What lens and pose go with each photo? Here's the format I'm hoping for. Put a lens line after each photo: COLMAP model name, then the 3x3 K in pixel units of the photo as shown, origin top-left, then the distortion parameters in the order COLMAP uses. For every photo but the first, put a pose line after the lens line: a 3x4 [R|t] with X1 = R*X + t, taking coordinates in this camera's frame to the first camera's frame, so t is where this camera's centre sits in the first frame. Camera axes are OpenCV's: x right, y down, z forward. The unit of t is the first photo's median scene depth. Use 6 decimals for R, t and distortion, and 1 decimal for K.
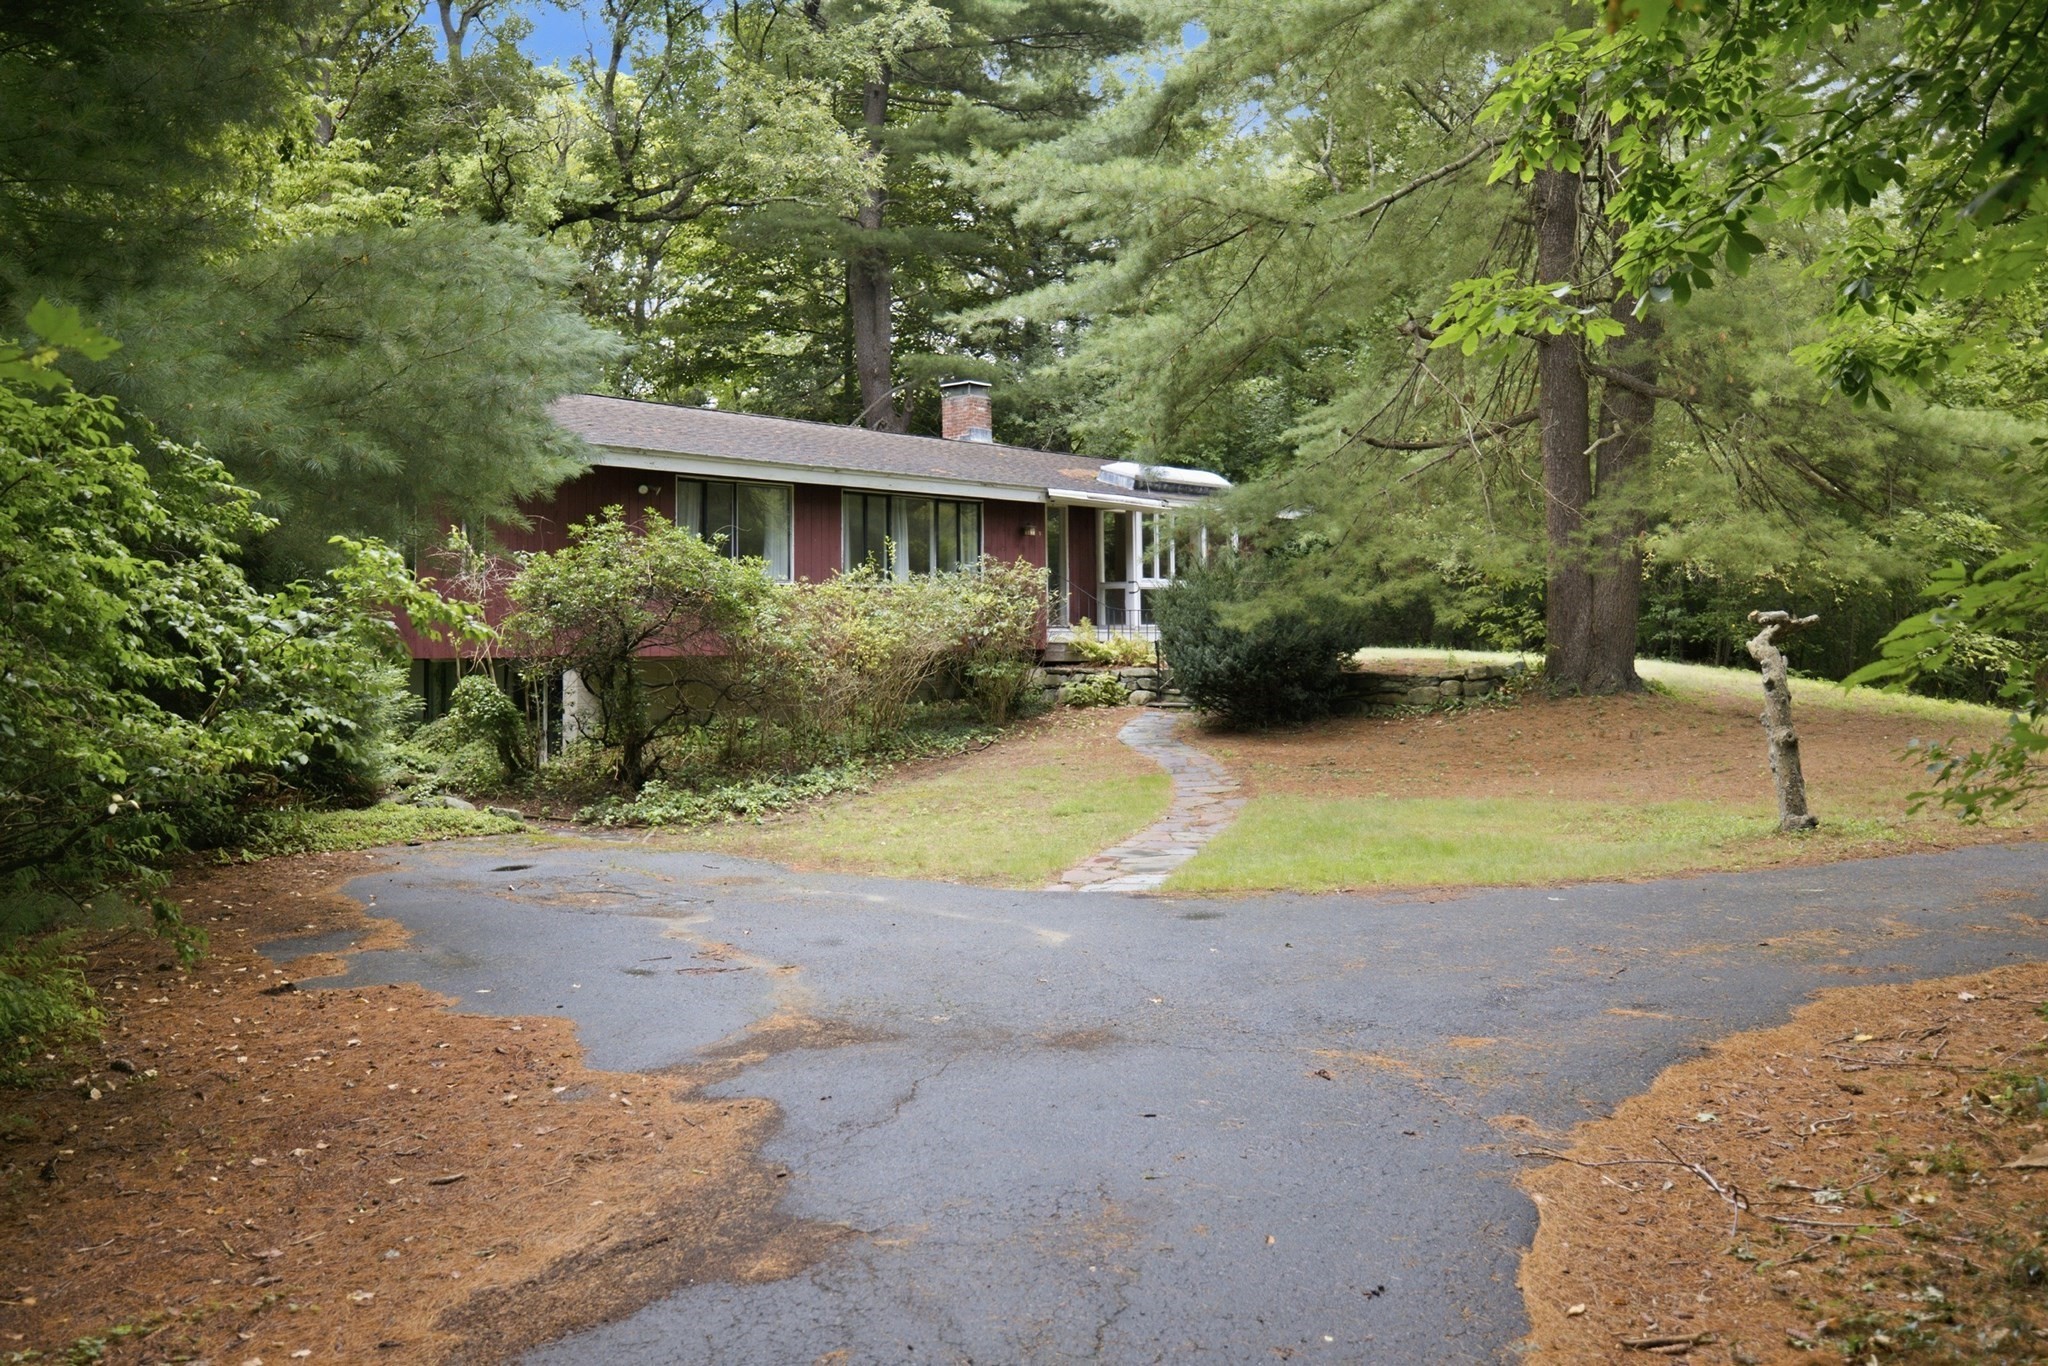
lens RADIAL K [[1769.5, 0, 1018.5], [0, 1769.5, 677.7], [0, 0, 1]] dist [-0.002667, -0.000442]
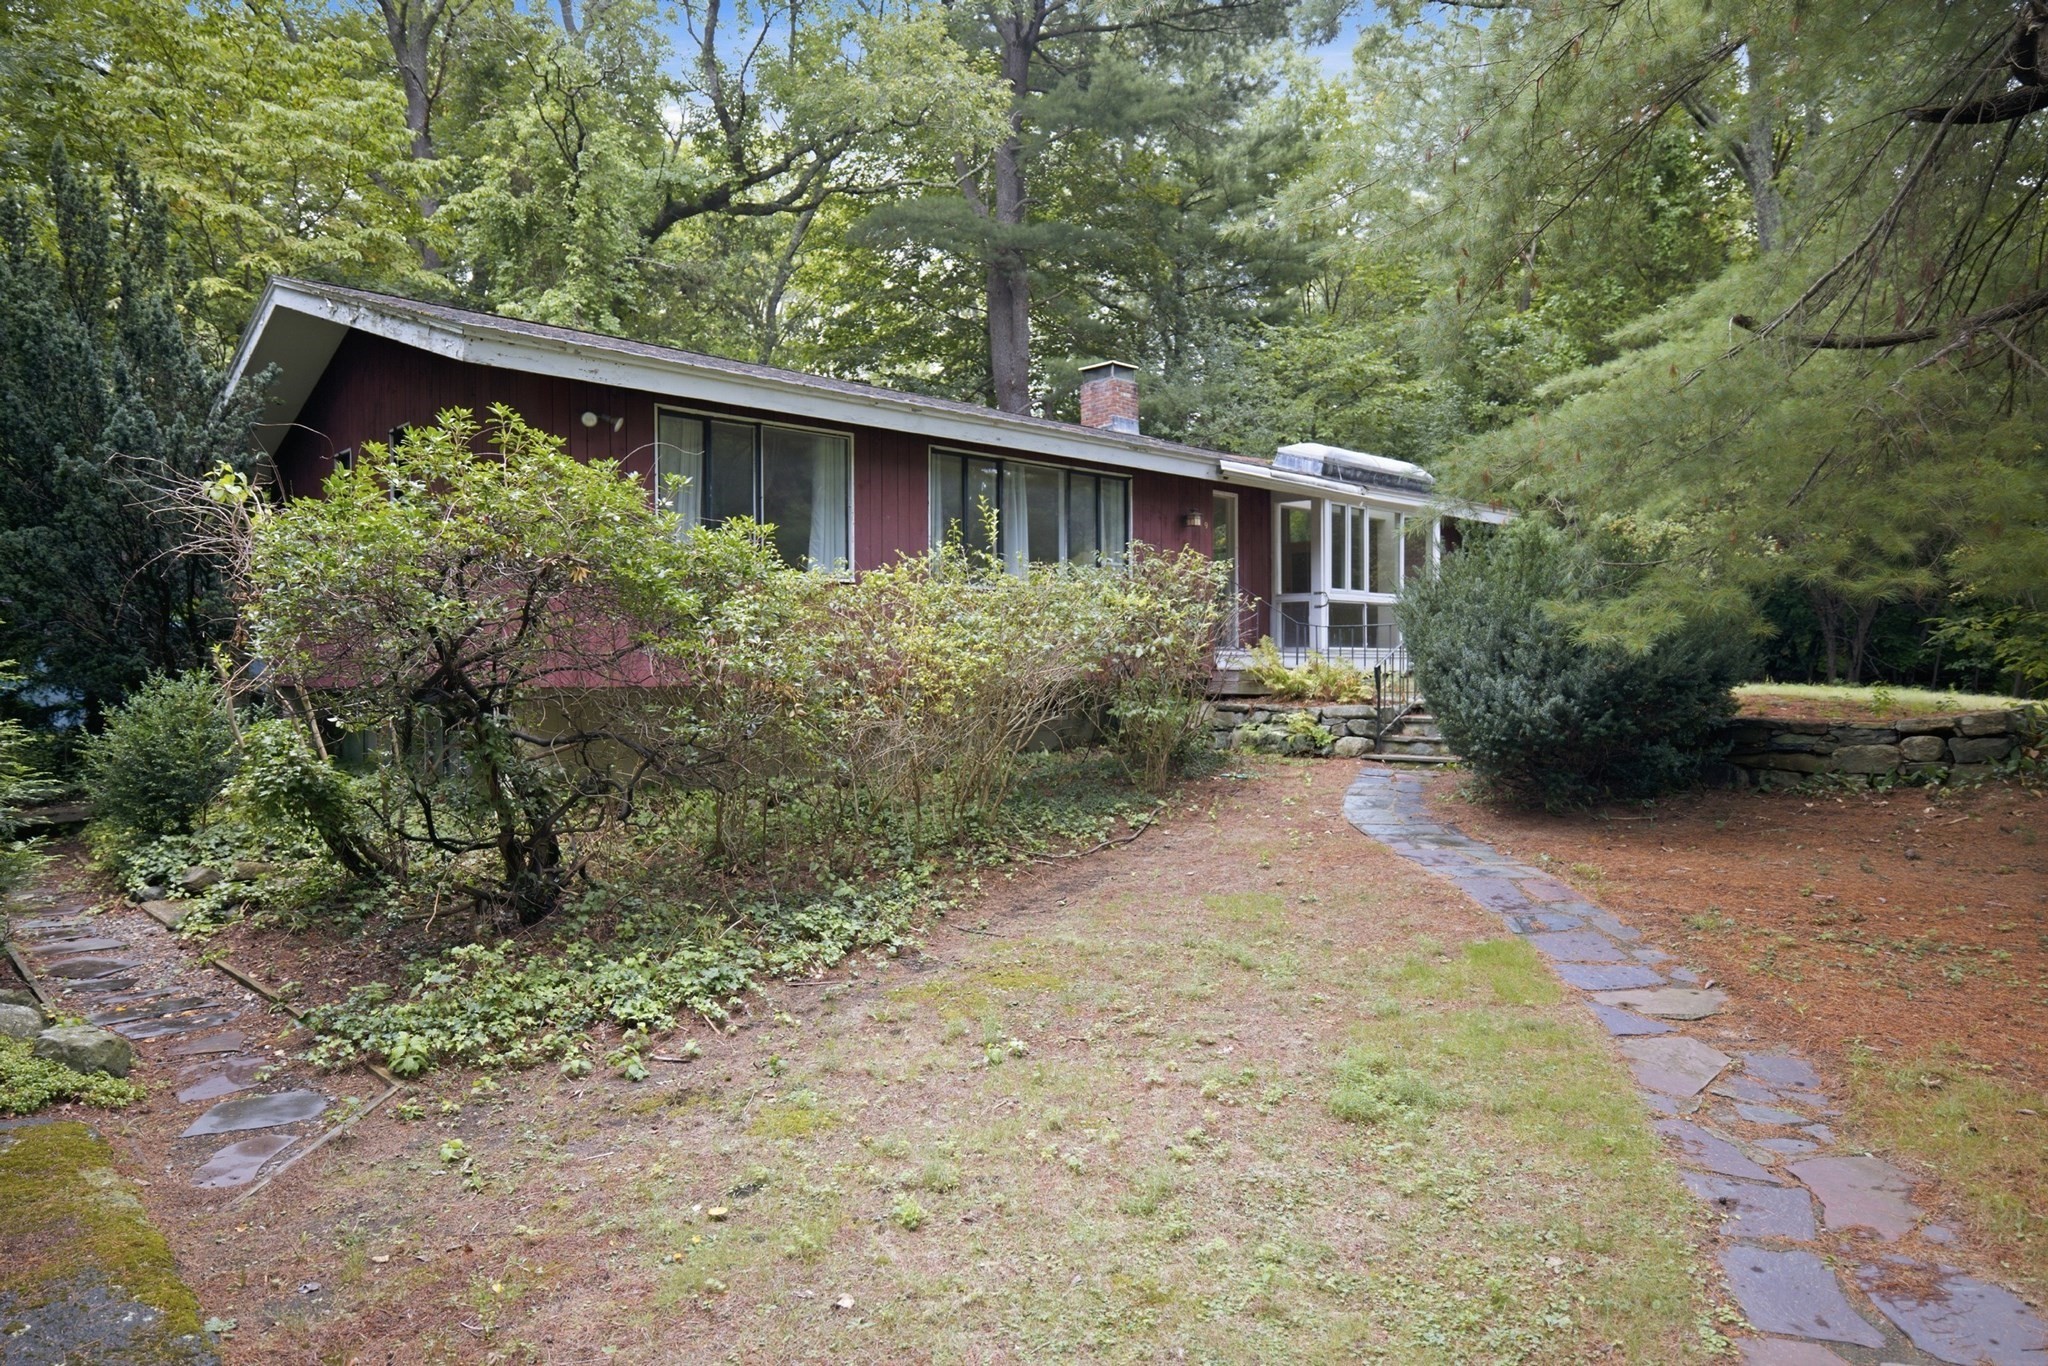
lens RADIAL K [[1286.7, 0, 1026.8], [0, 1286.7, 677.9], [0, 0, 1]] dist [-0.008445, -0.000462]
pose [[0.995850, 0.004985, -0.090872, -0.014800], [-0.006206, 0.999894, -0.013152, -0.008905], [0.090797, 0.013661, 0.995776, 0.471827]]
